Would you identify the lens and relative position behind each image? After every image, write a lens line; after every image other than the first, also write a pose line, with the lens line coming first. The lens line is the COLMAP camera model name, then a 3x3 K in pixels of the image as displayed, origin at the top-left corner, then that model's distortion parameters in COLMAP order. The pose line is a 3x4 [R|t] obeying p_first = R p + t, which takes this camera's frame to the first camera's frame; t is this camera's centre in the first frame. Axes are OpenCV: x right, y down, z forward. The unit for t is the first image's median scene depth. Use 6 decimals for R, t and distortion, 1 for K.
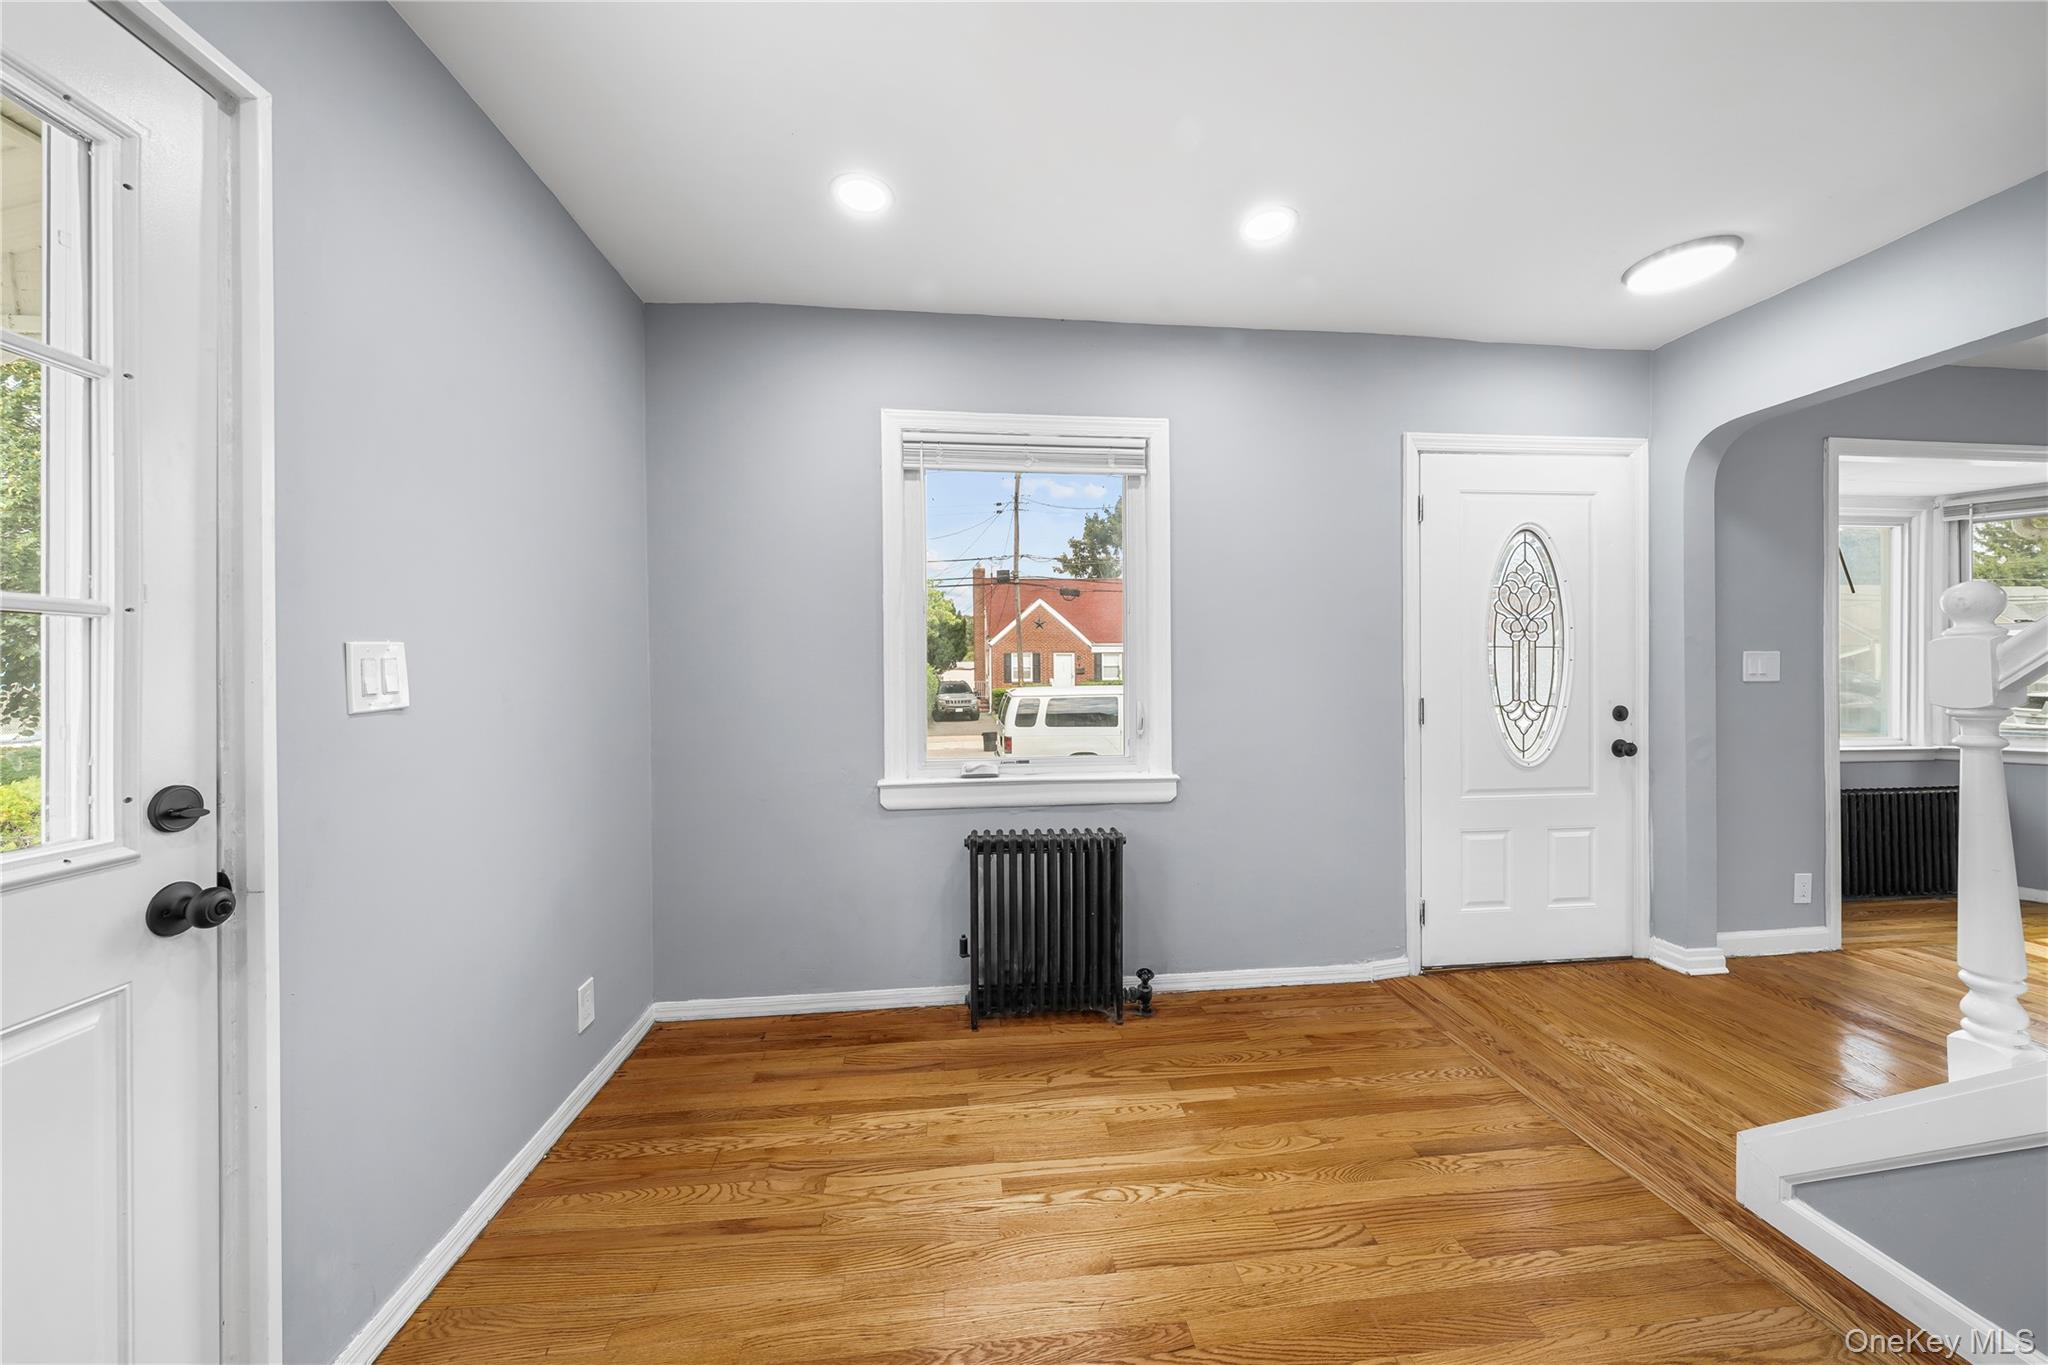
lens RADIAL K [[700.2, 0, 1028.6], [0, 700.2, 666.9], [0, 0, 1]] dist [-0.001394, -0.000055]
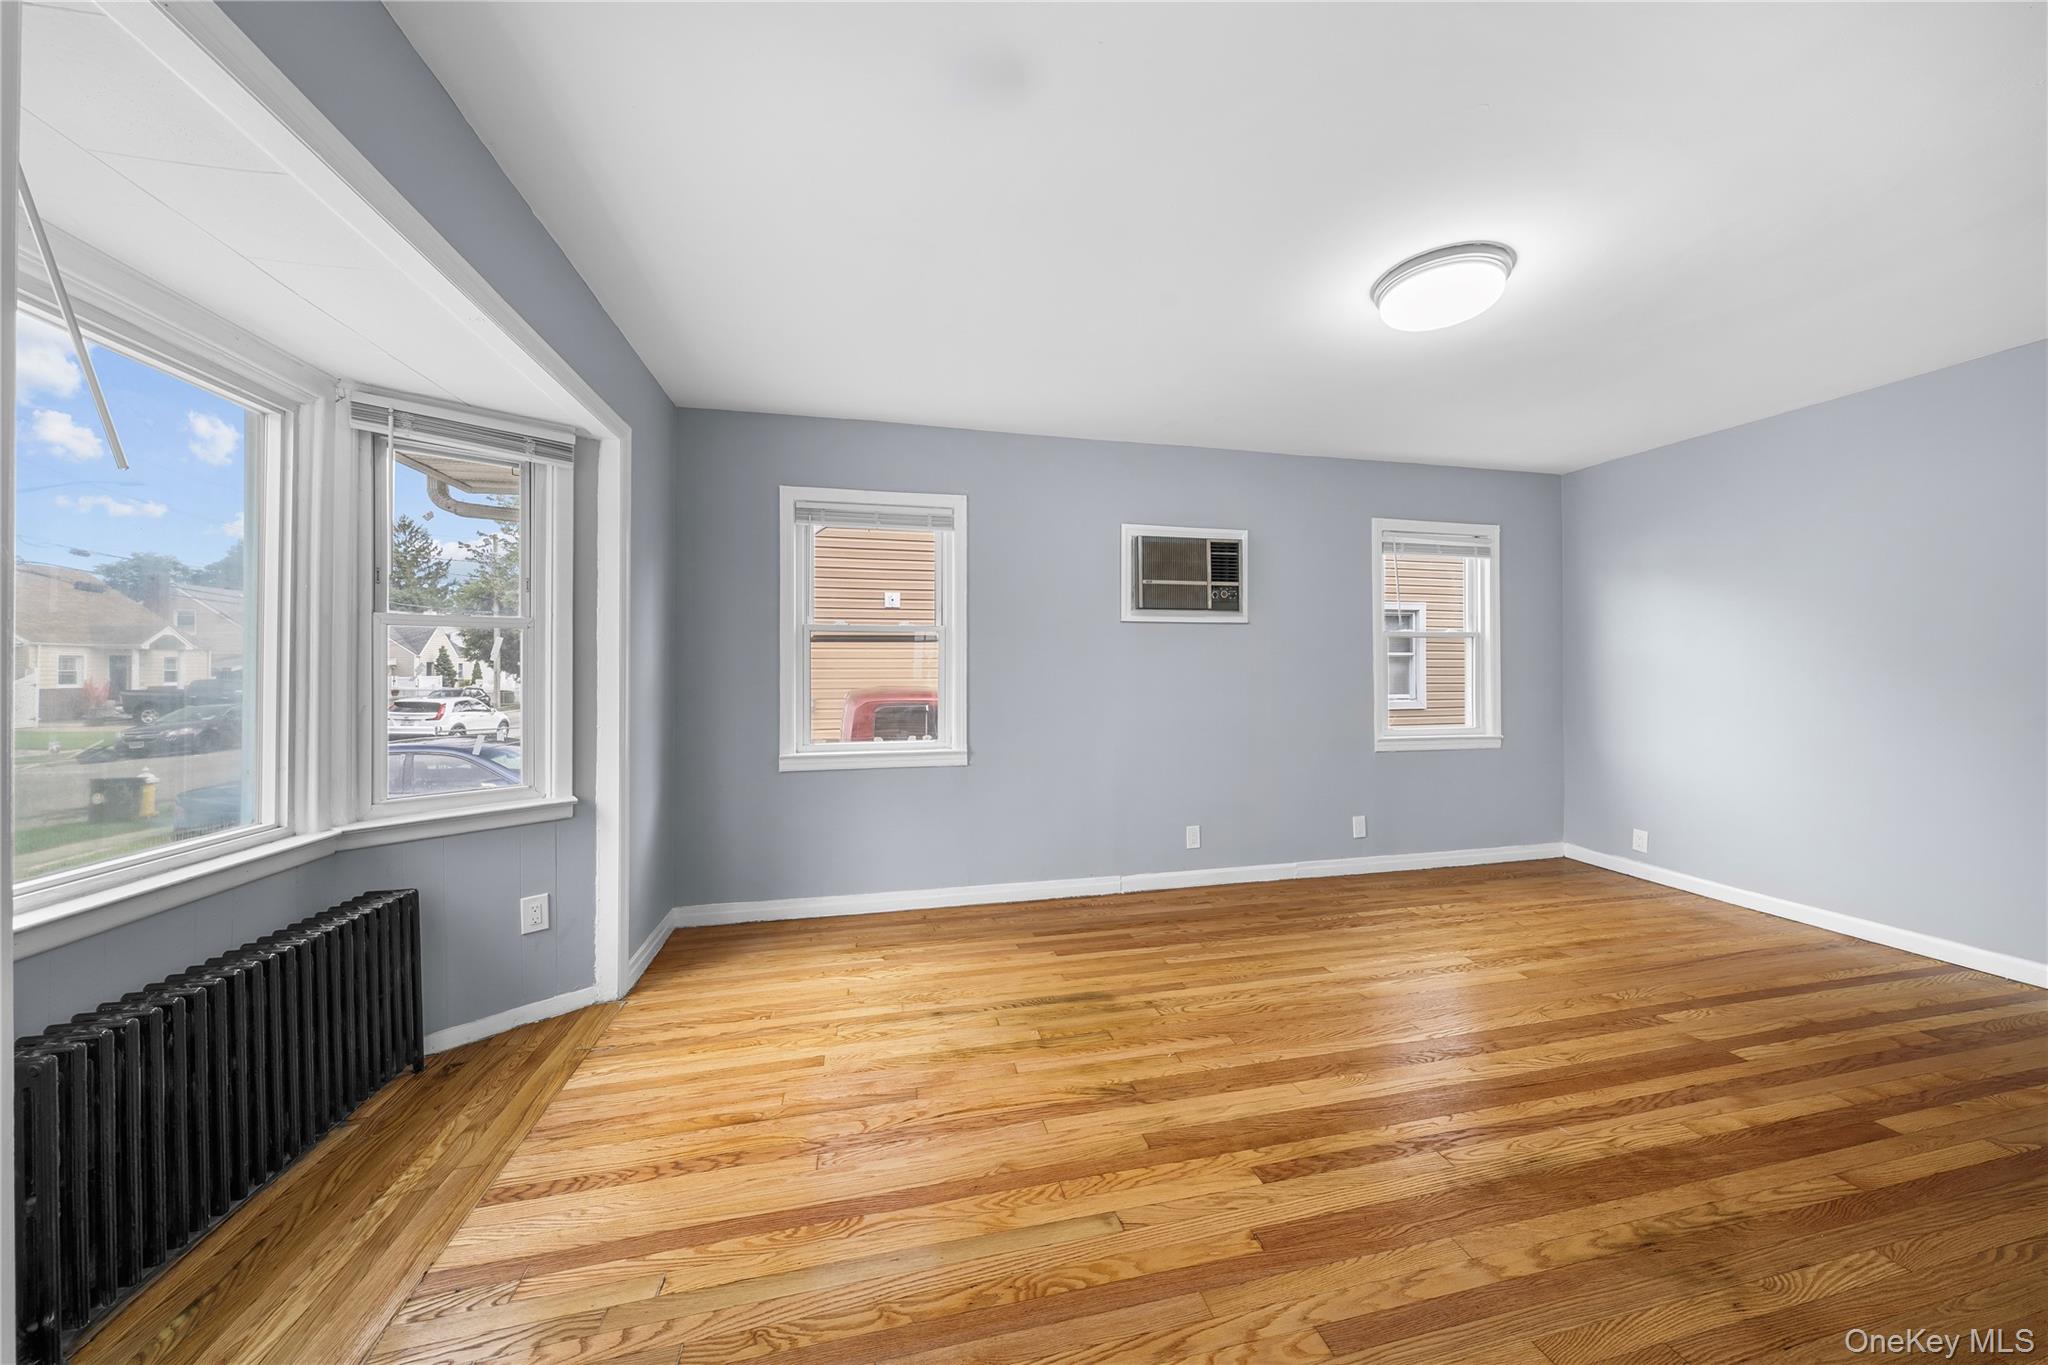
lens RADIAL K [[700.2, 0, 1031.9], [0, 700.2, 672.6], [0, 0, 1]] dist [-0.001394, -0.000055]
pose [[-0.128045, 0.004982, 0.991756, 0.703322], [-0.002209, 0.999983, -0.005309, -0.010134], [-0.991766, -0.002871, -0.128032, 0.543602]]
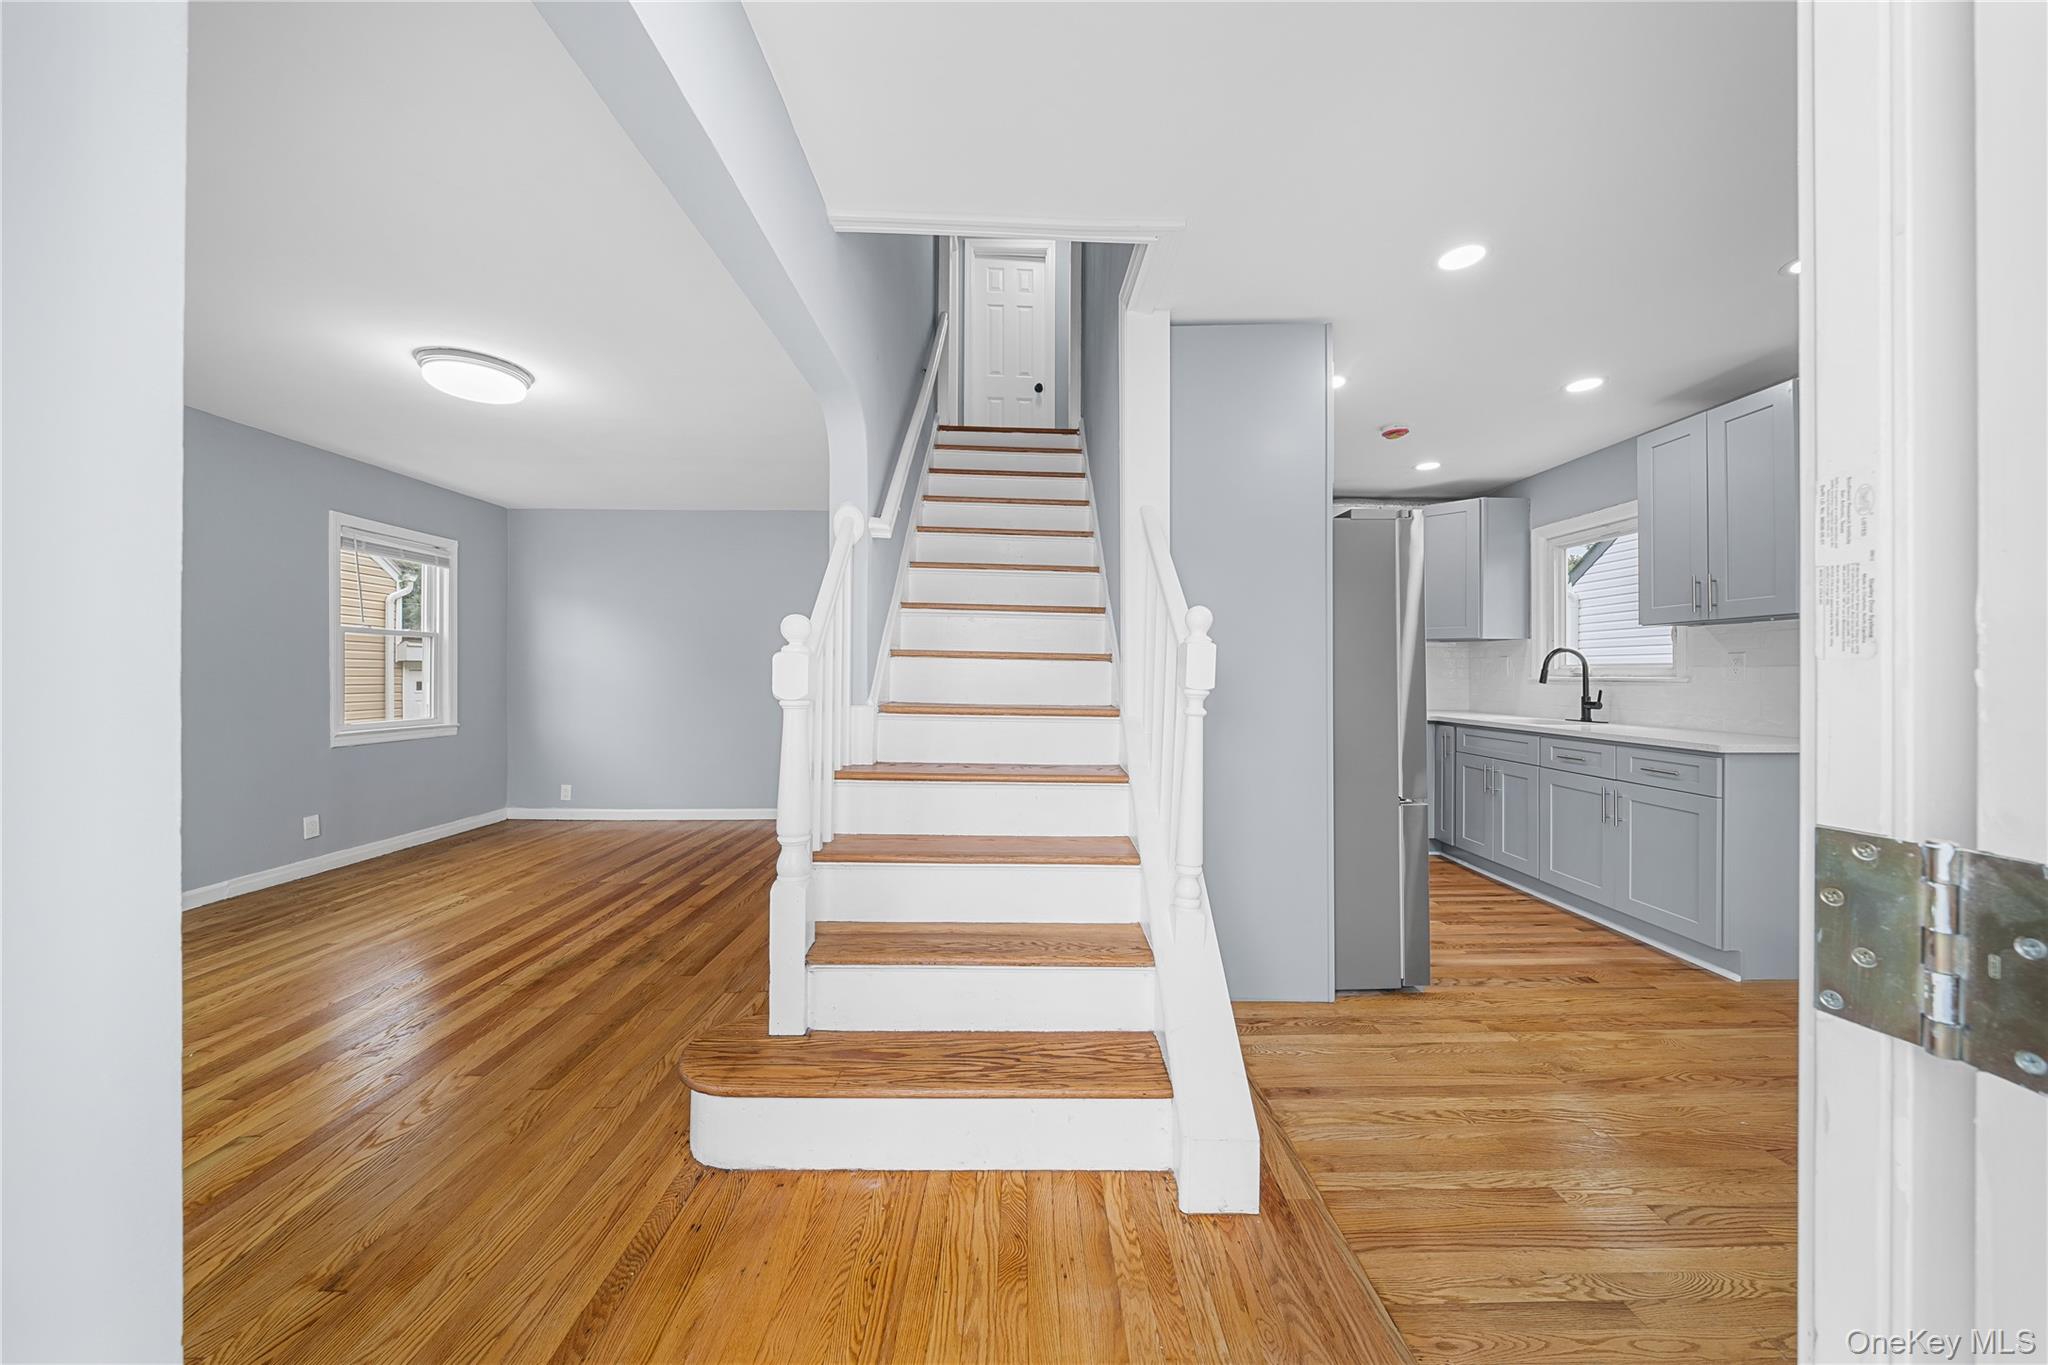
lens RADIAL K [[700.2, 0, 1036.6], [0, 700.2, 665.4], [0, 0, 1]] dist [-0.001394, -0.000055]
pose [[-0.996719, 0.010148, 0.080303, 0.541797], [0.008492, 0.999745, -0.020940, 0.013682], [-0.080495, -0.020189, -0.996551, 0.876202]]
